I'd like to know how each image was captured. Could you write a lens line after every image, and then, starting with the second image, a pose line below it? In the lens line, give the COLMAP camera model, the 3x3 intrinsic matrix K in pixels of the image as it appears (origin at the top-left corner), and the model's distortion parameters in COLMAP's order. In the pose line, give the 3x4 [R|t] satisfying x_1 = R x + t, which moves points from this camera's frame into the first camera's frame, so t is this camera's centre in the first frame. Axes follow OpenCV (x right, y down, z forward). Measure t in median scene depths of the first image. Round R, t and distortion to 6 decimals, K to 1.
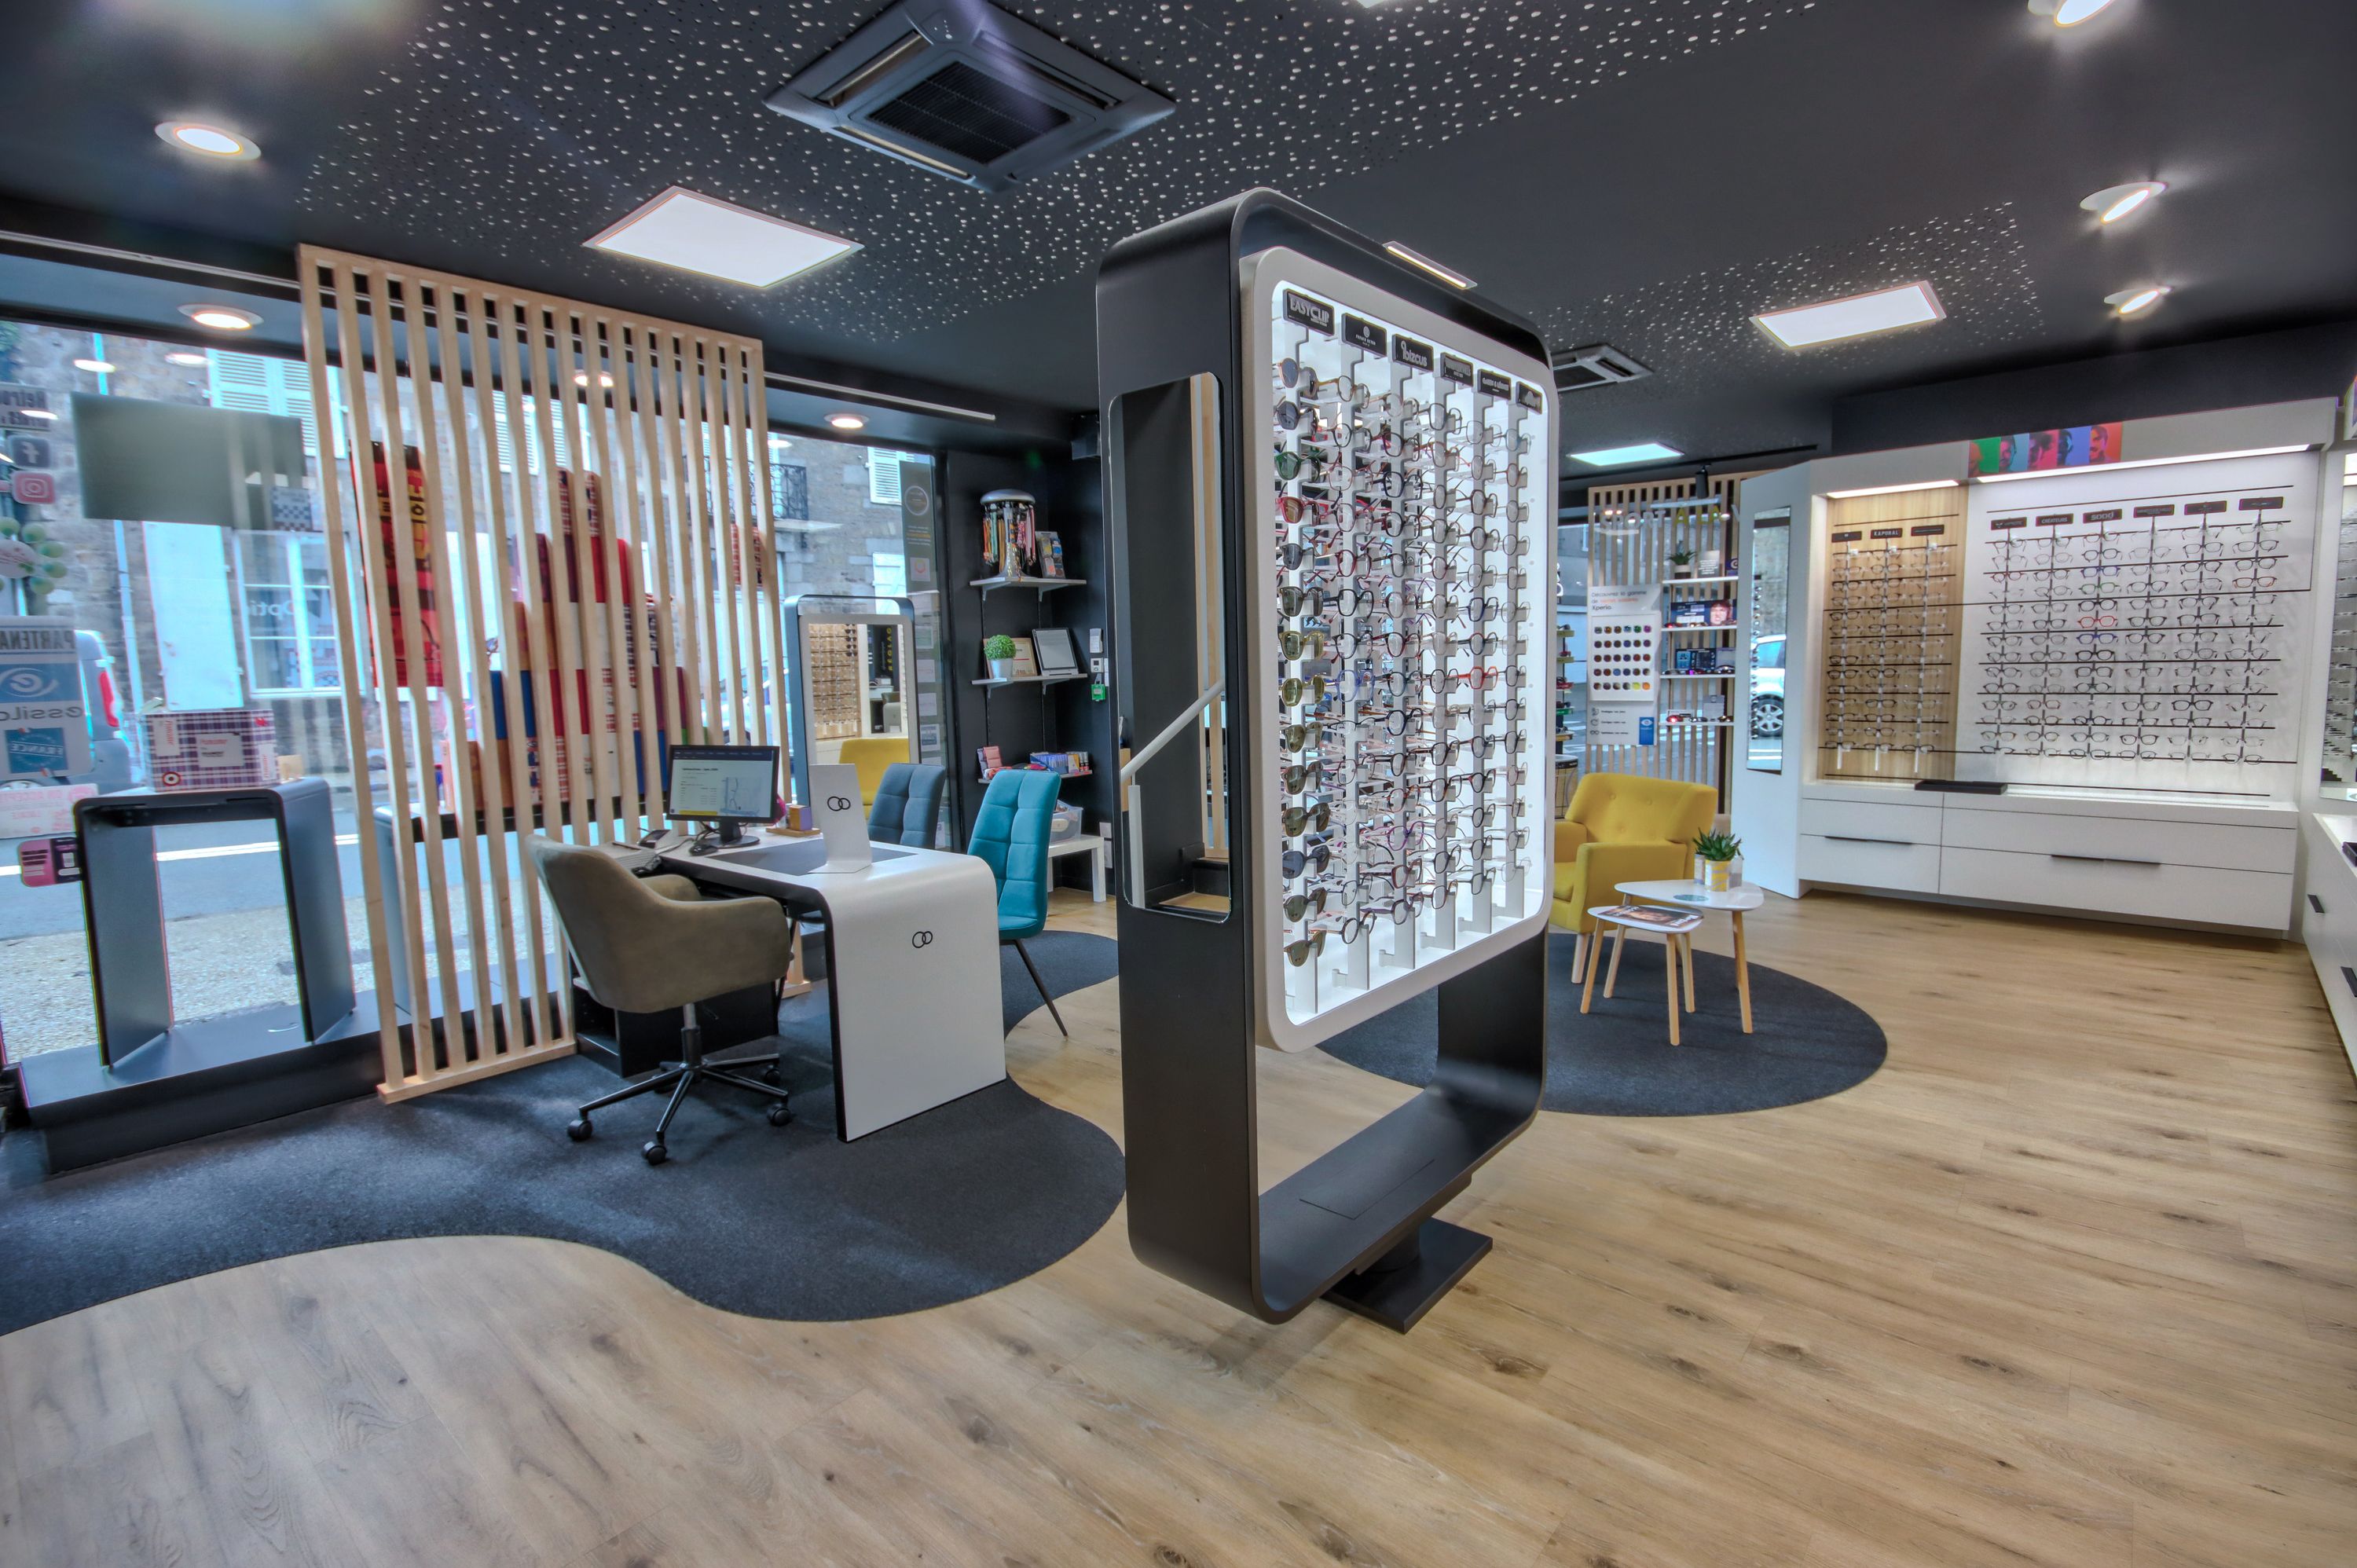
lens RADIAL K [[1086.4, 0, 1193.2], [0, 1086.4, 780.7], [0, 0, 1]] dist [0.003322, -0.009507]
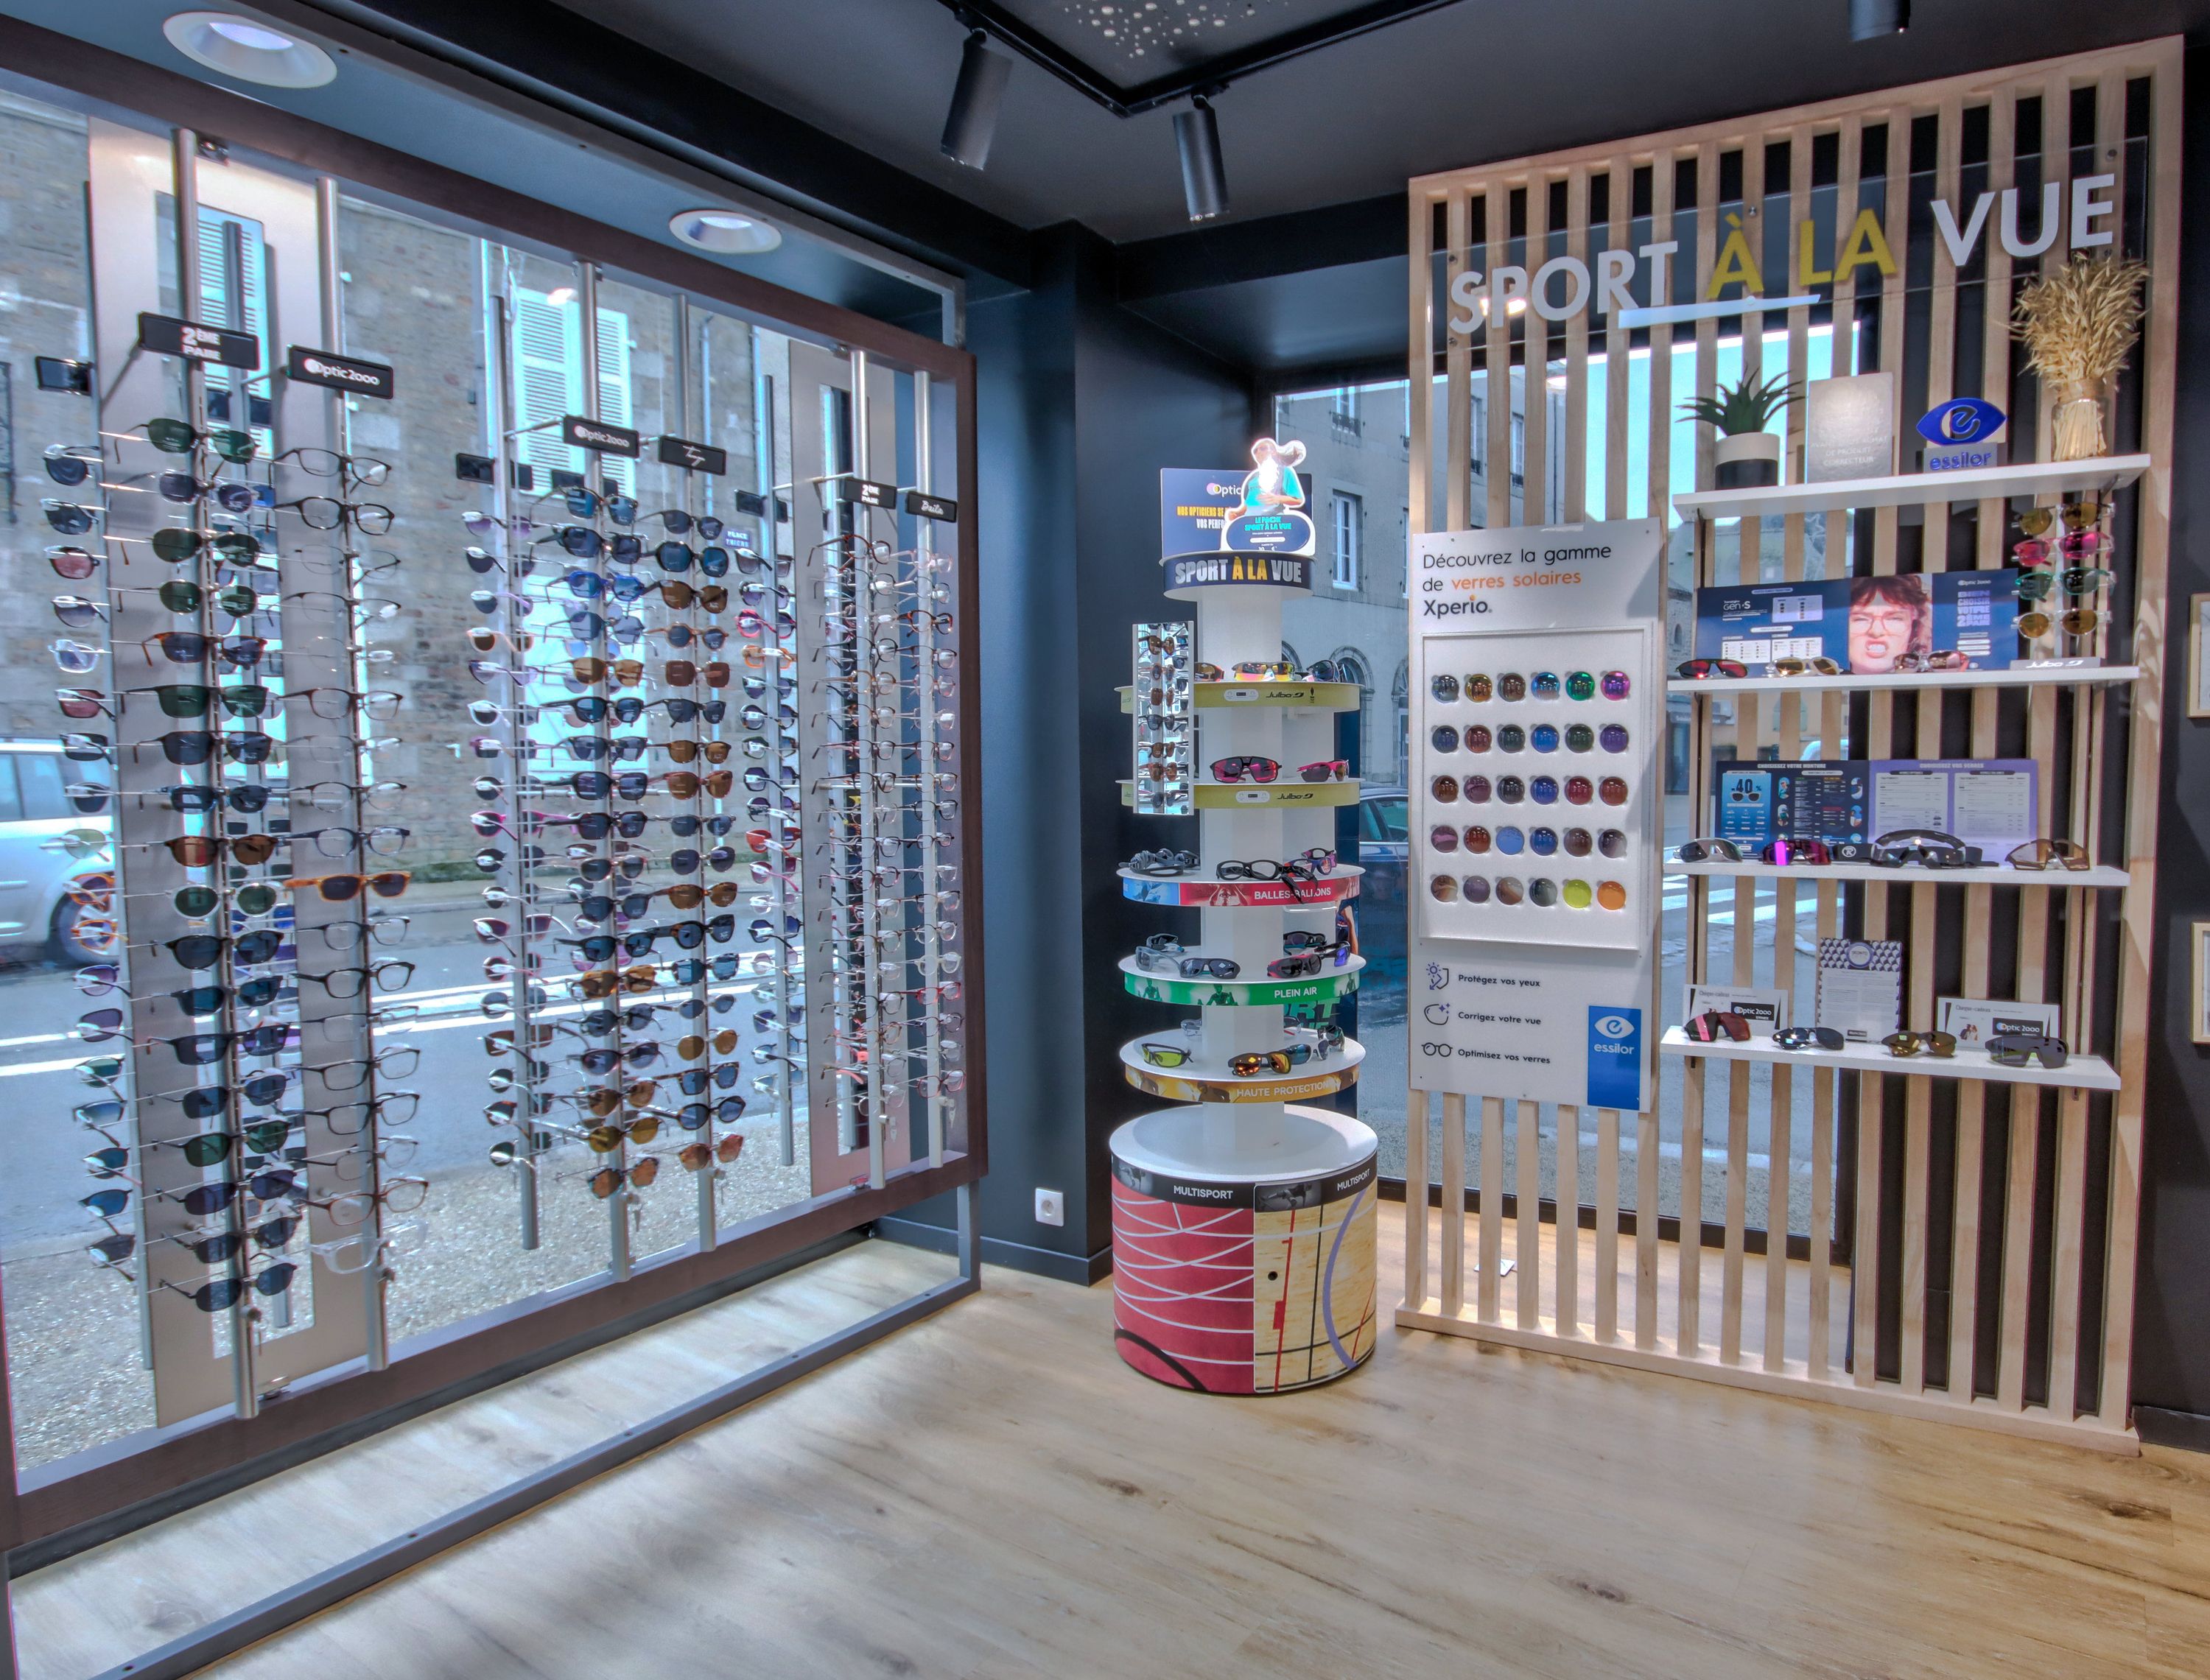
lens RADIAL K [[1310.9, 0, 1248.7], [0, 1310.9, 846.7], [0, 0, 1]] dist [-0.004295, -0.001121]
pose [[0.991629, 0.011523, 0.128608, 0.481865], [-0.006015, 0.999051, -0.043138, -0.142913], [-0.128983, 0.042004, 0.990757, 1.162760]]
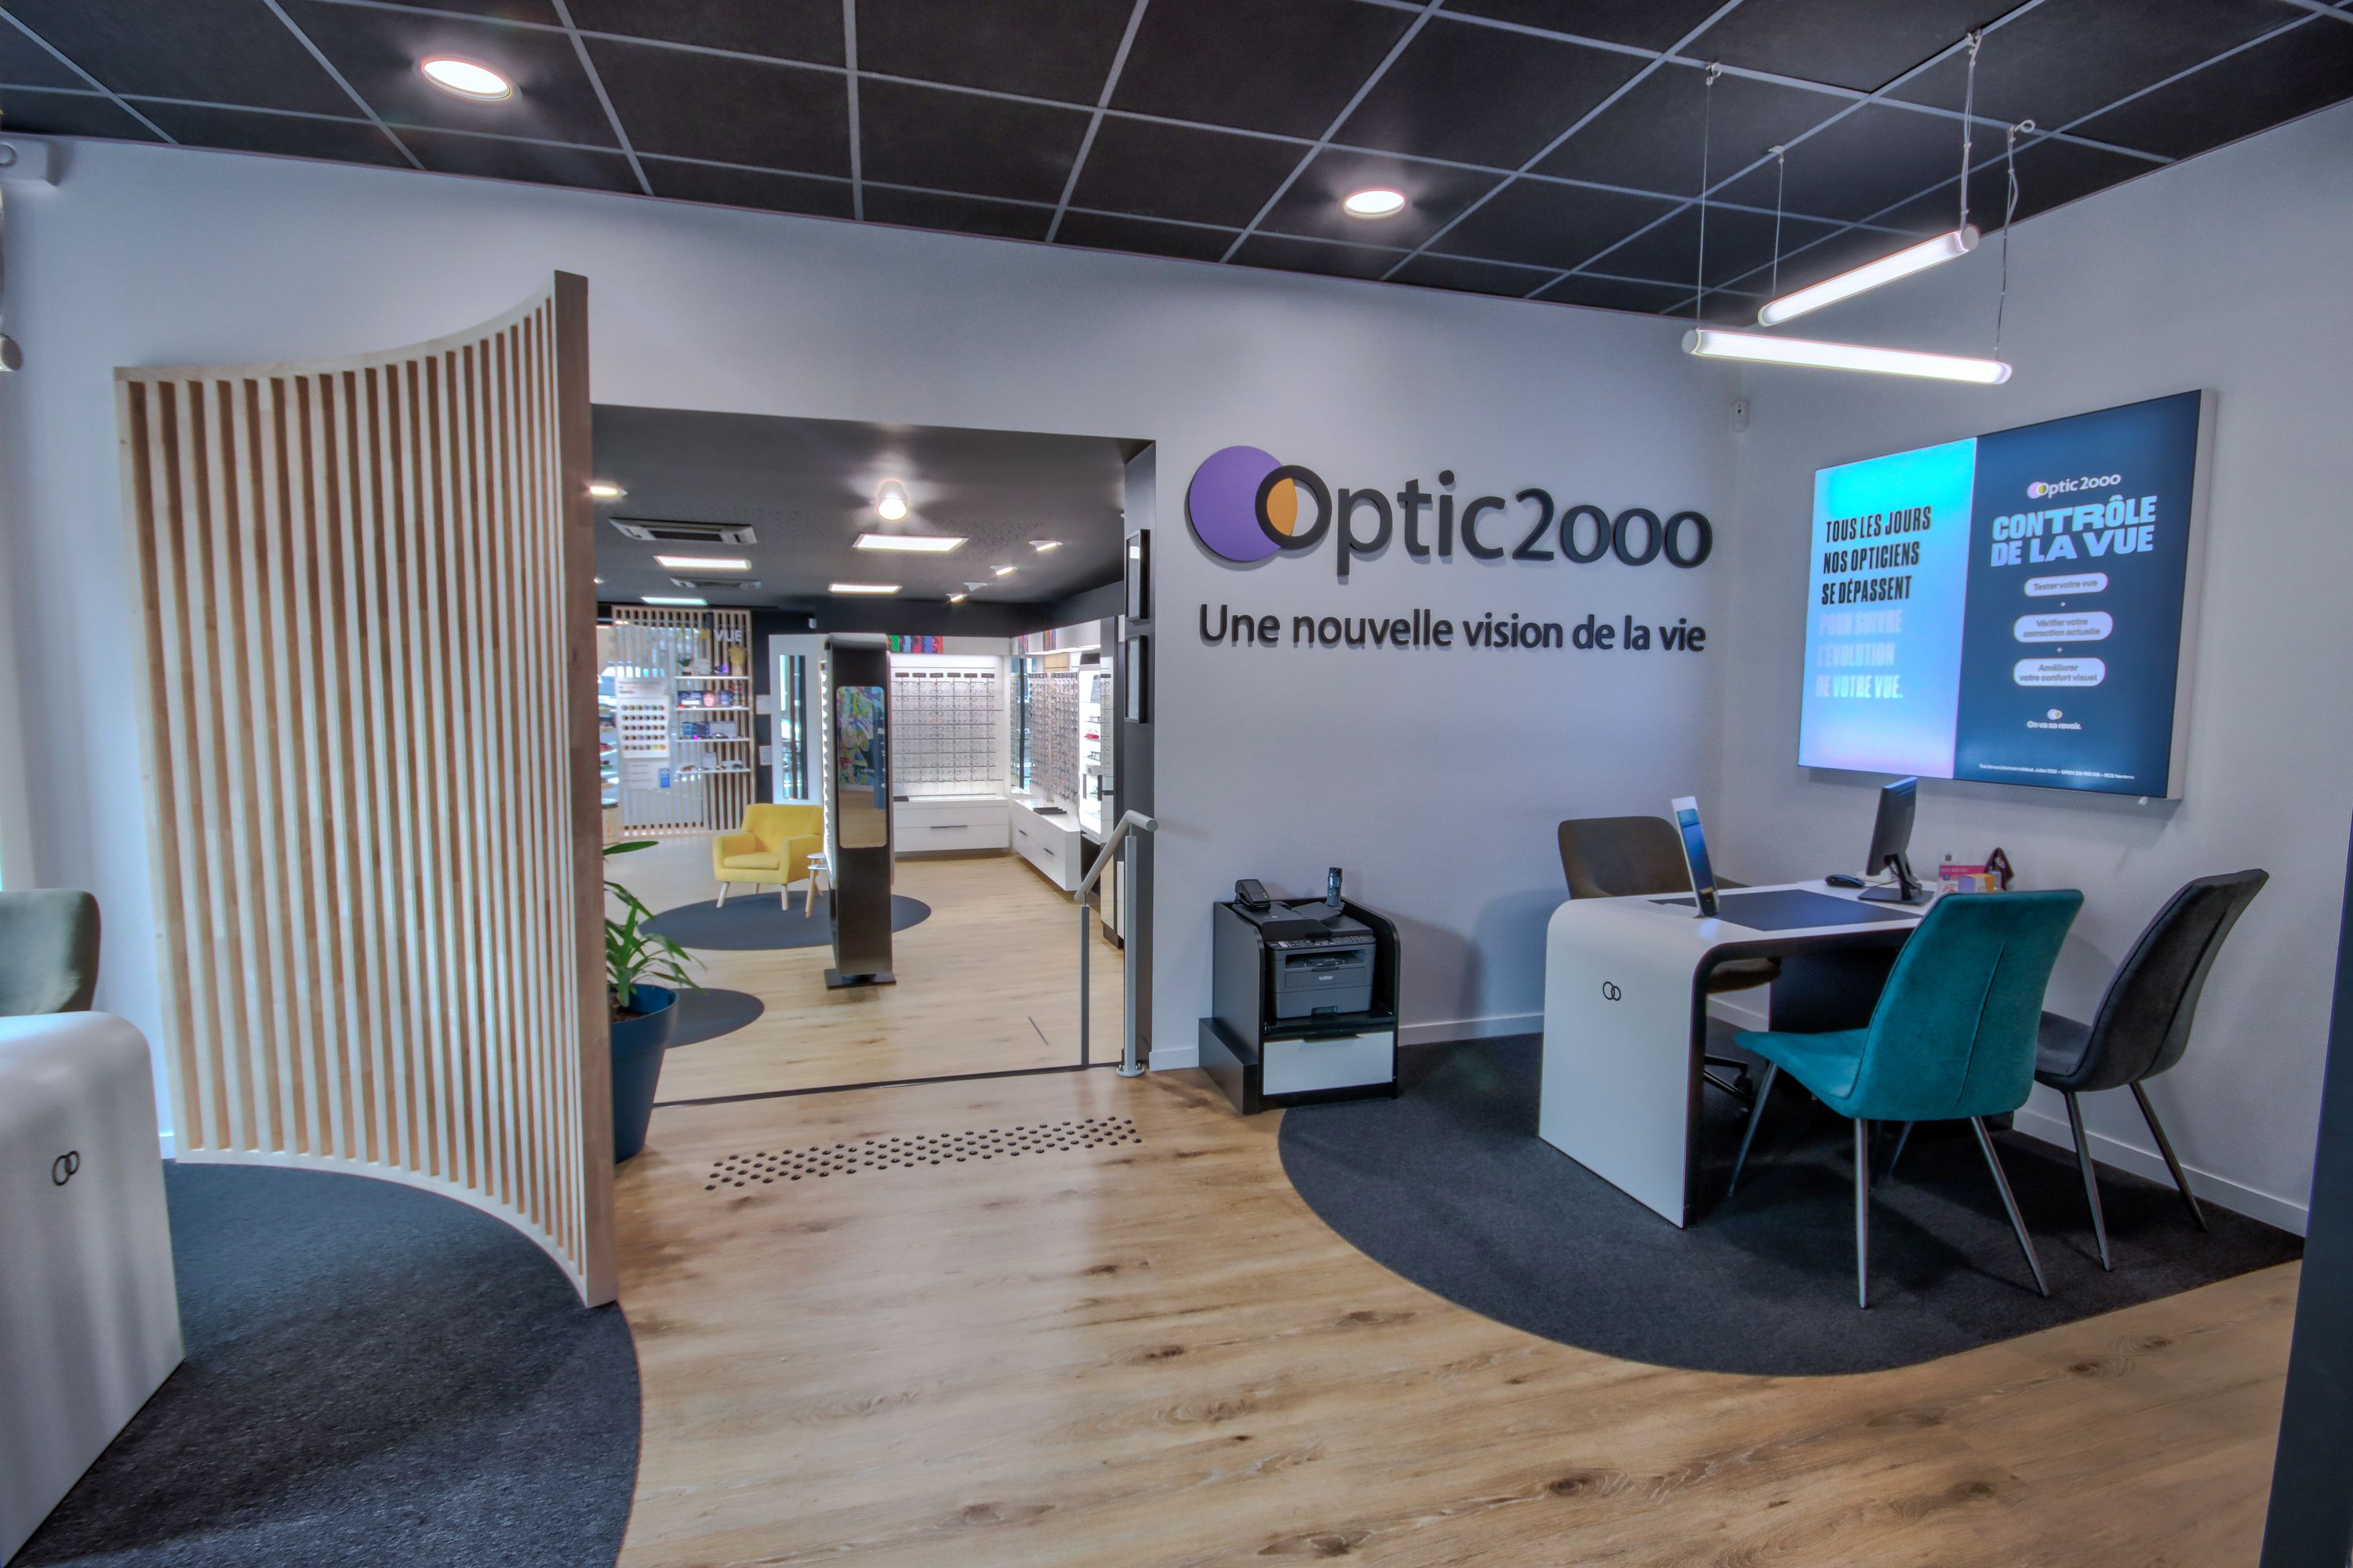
lens RADIAL K [[1084.6, 0, 1176.6], [0, 1084.6, 778.3], [0, 0, 1]] dist [0.003322, -0.009507]
pose [[0.489062, -0.048348, 0.870908, -0.865107], [0.077024, 0.996956, 0.012092, -0.017538], [-0.868842, 0.061167, 0.491297, -0.515198]]
